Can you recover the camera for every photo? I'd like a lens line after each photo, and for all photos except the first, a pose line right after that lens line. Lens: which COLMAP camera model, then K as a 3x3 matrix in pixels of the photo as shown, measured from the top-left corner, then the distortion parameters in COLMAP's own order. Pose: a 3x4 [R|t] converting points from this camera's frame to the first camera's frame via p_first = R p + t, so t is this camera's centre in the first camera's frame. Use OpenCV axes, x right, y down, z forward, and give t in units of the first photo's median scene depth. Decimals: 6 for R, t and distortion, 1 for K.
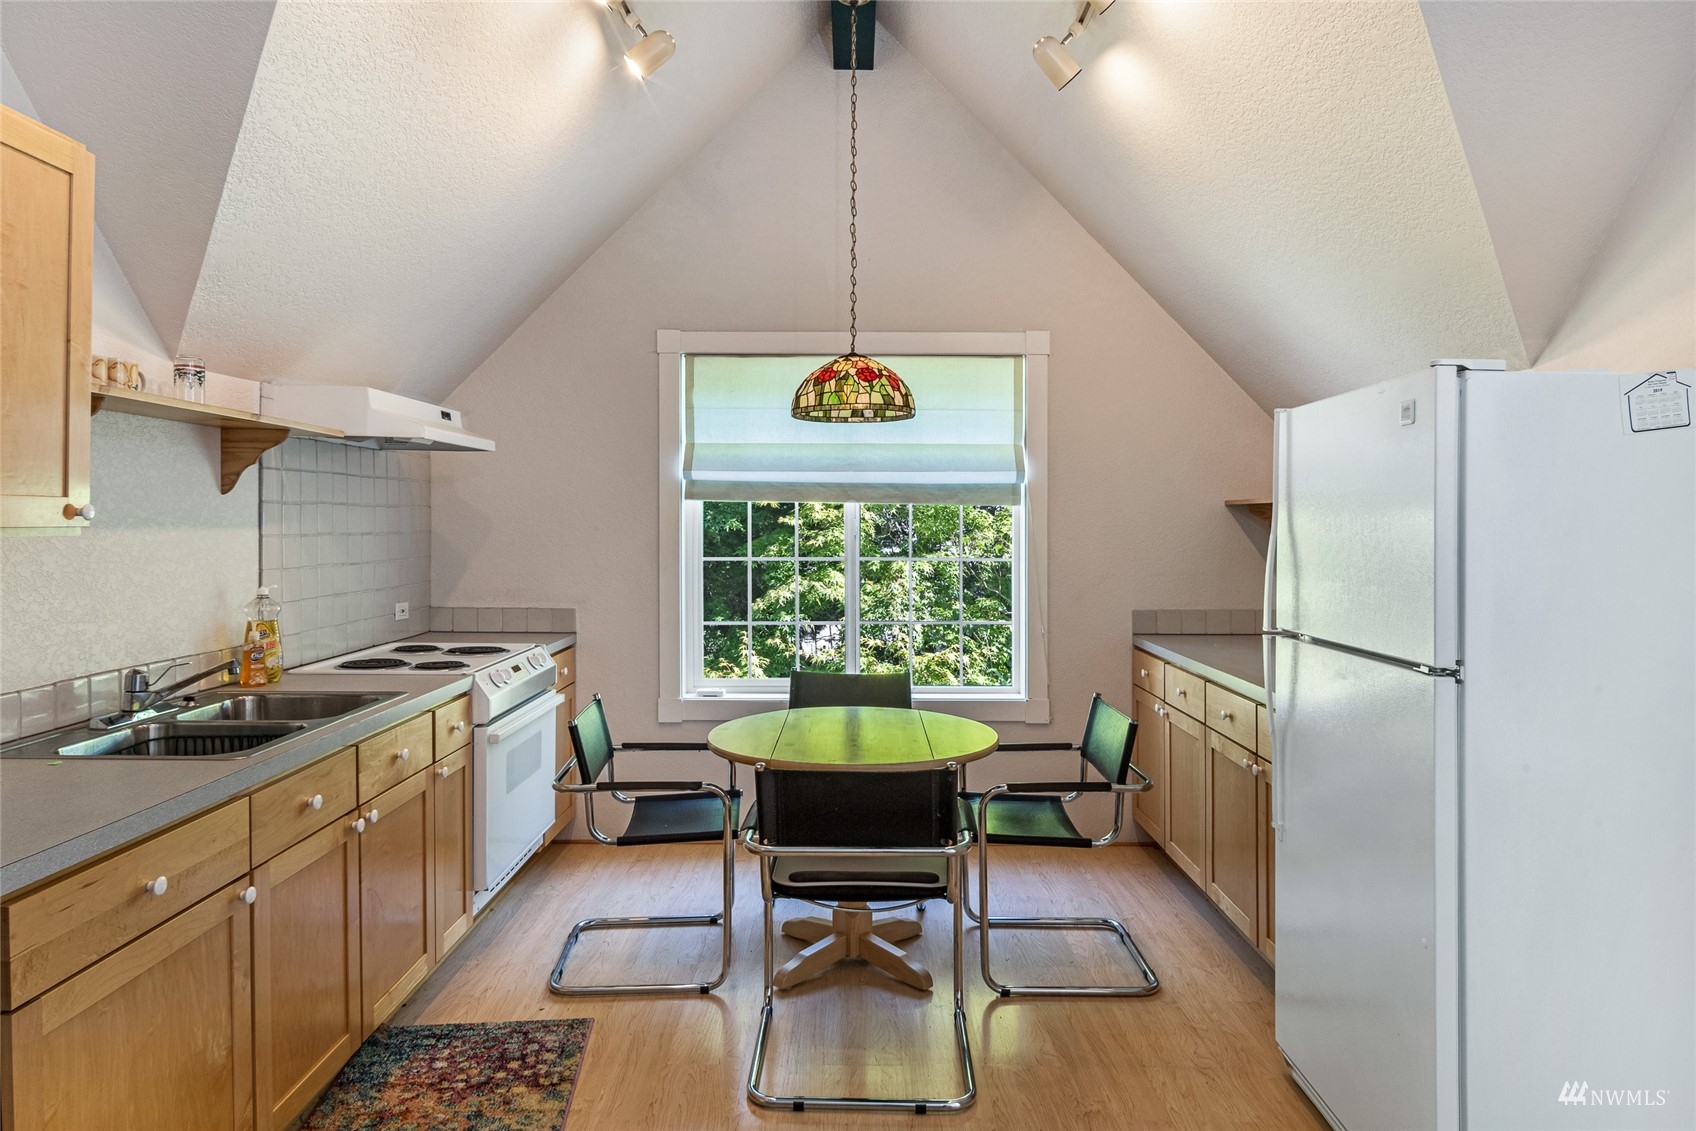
lens RADIAL K [[1041.0, 0, 841.9], [0, 1041.0, 541.7], [0, 0, 1]] dist [-0.004274, -0.001446]
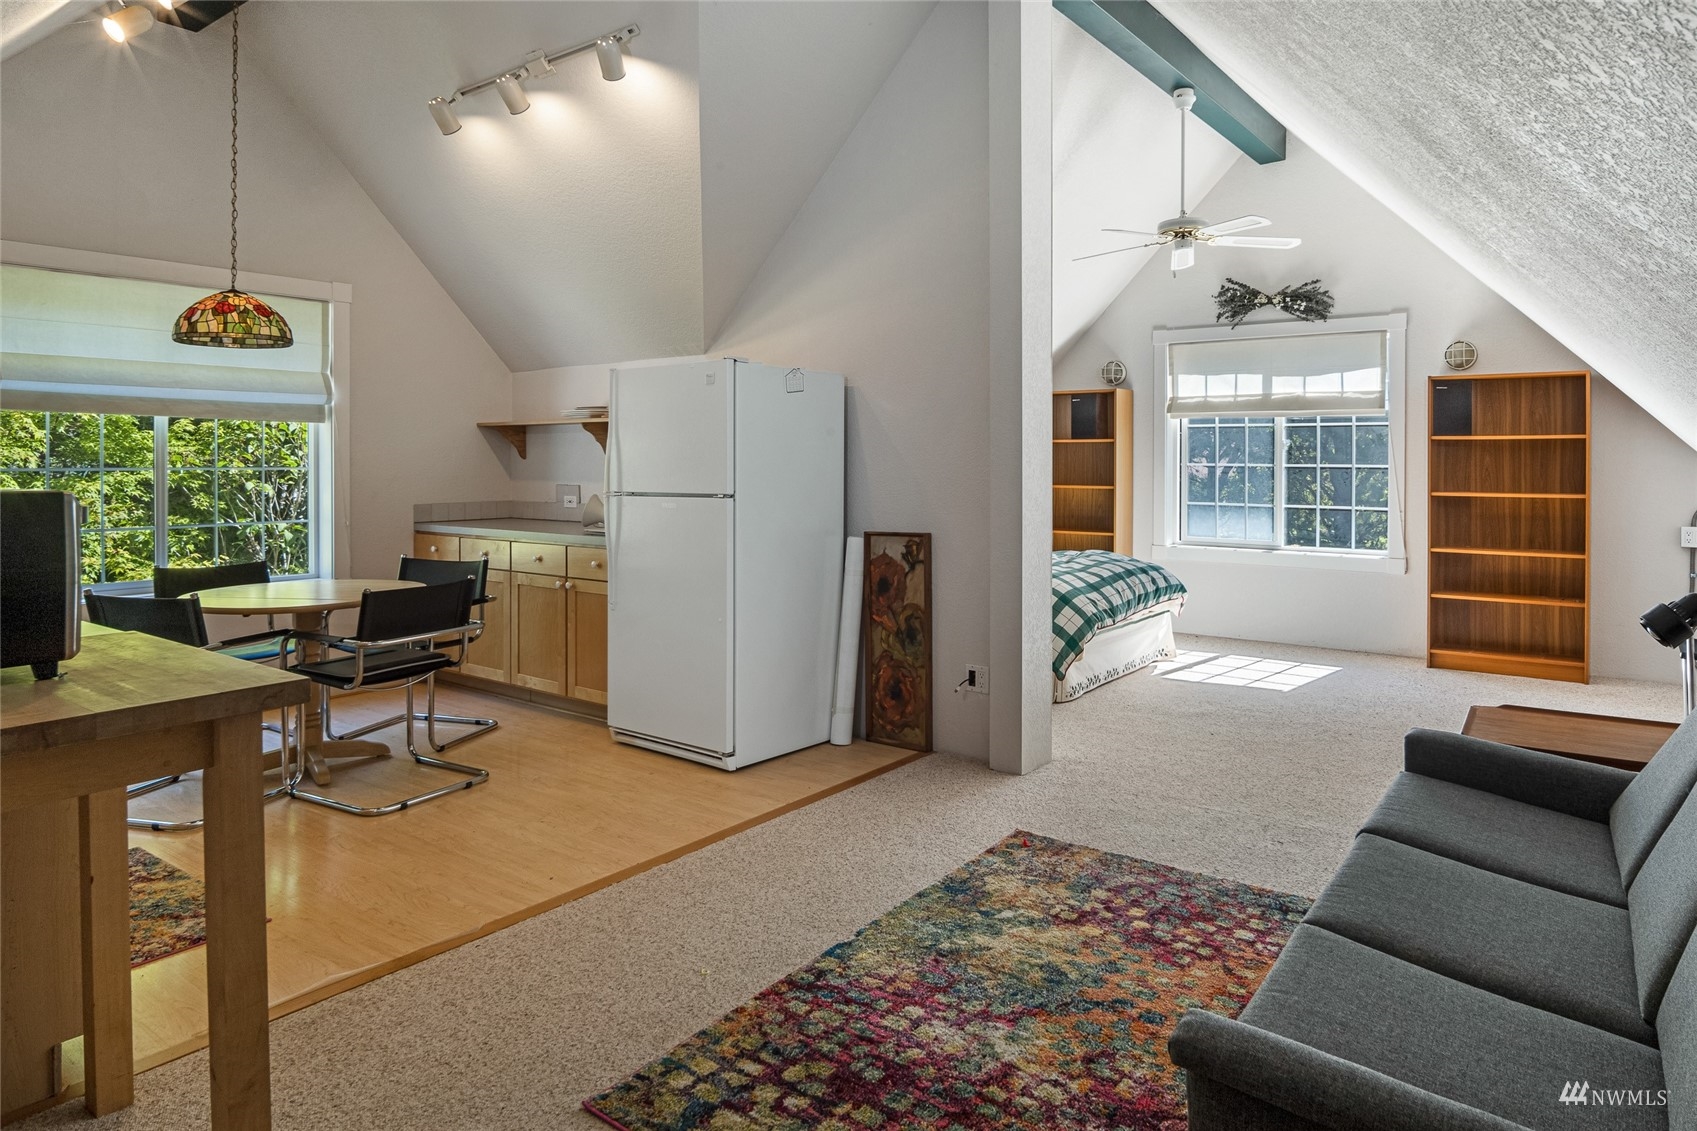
lens RADIAL K [[1041.7, 0, 842.4], [0, 1041.7, 541.7], [0, 0, 1]] dist [-0.004274, -0.001446]
pose [[0.603954, -0.067793, 0.794131, -0.546901], [0.017932, 0.997280, 0.071498, 0.034746], [-0.796818, -0.028941, 0.603526, -0.285214]]
